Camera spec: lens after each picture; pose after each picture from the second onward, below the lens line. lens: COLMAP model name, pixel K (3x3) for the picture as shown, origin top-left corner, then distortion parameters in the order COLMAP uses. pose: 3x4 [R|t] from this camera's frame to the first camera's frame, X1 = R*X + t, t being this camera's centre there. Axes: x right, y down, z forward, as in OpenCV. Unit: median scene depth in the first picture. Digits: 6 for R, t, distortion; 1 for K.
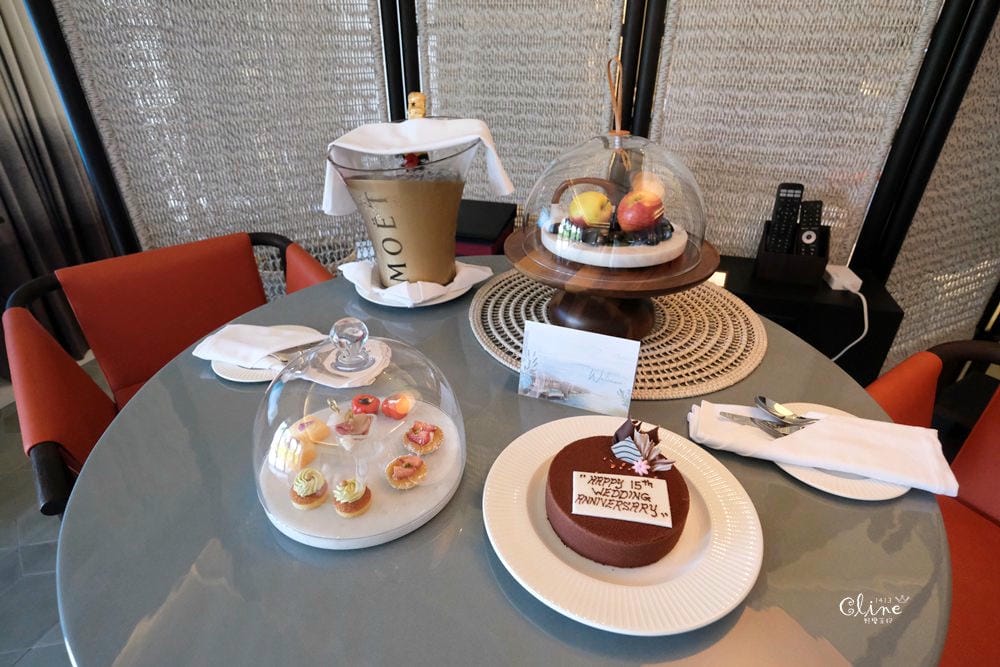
lens RADIAL K [[525.2, 0, 498.6], [0, 525.2, 331.2], [0, 0, 1]] dist [0.012746, -0.000618]
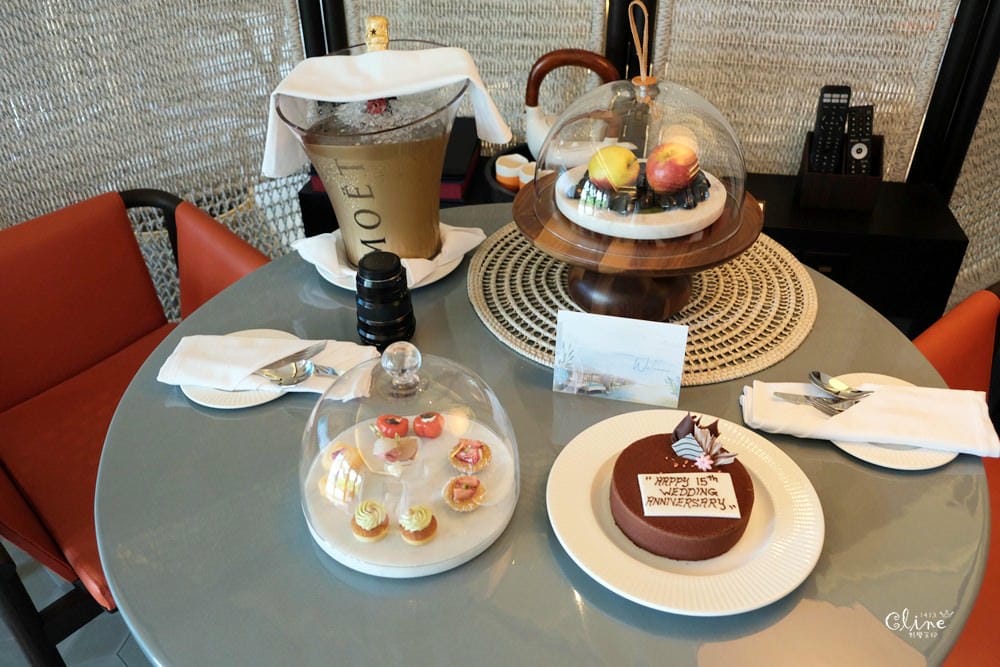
lens RADIAL K [[803.0, 0, 500.0], [0, 803.0, 334.4], [0, 0, 1]] dist [-0.008637, 0.015088]
pose [[0.991371, -0.089322, 0.095940, -0.157088], [0.079364, 0.991508, 0.103023, -0.112560], [-0.104327, -0.094520, 0.990041, -0.290021]]
